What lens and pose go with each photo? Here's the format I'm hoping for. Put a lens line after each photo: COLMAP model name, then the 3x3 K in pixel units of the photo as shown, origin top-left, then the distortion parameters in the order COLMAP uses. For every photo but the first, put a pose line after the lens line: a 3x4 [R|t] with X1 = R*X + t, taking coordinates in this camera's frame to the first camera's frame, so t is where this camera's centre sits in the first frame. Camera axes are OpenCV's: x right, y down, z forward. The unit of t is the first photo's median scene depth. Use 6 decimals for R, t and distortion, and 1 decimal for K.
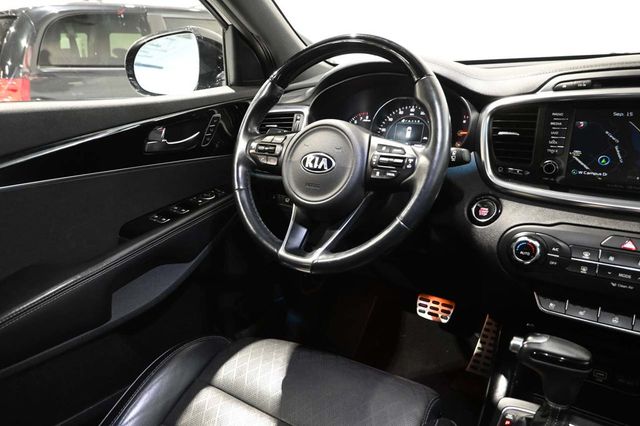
lens RADIAL K [[438.7, 0, 320.0], [0, 438.7, 213.0], [0, 0, 1]] dist [-0.000506, 0.002413]
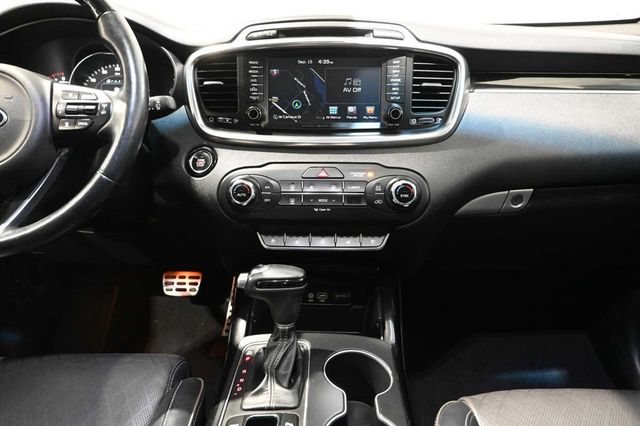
lens RADIAL K [[438.7, 0, 320.0], [0, 438.7, 213.0], [0, 0, 1]] dist [-0.000506, 0.002413]
pose [[0.846760, -0.143543, 0.512243, 0.083157], [0.135613, 0.989340, 0.053064, 0.097083], [-0.514400, 0.024534, 0.857199, 0.021415]]
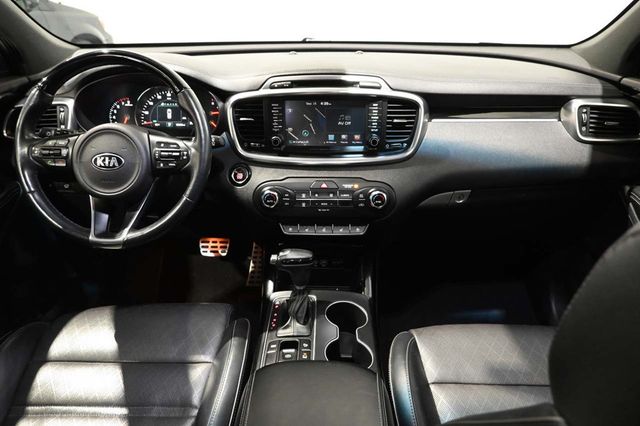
lens RADIAL K [[438.7, 0, 320.0], [0, 438.7, 213.0], [0, 0, 1]] dist [-0.000506, 0.002413]
pose [[0.844096, -0.214560, 0.491393, -0.142054], [0.138297, 0.972558, 0.187093, -0.123622], [-0.518051, -0.089966, 0.850605, -0.381580]]
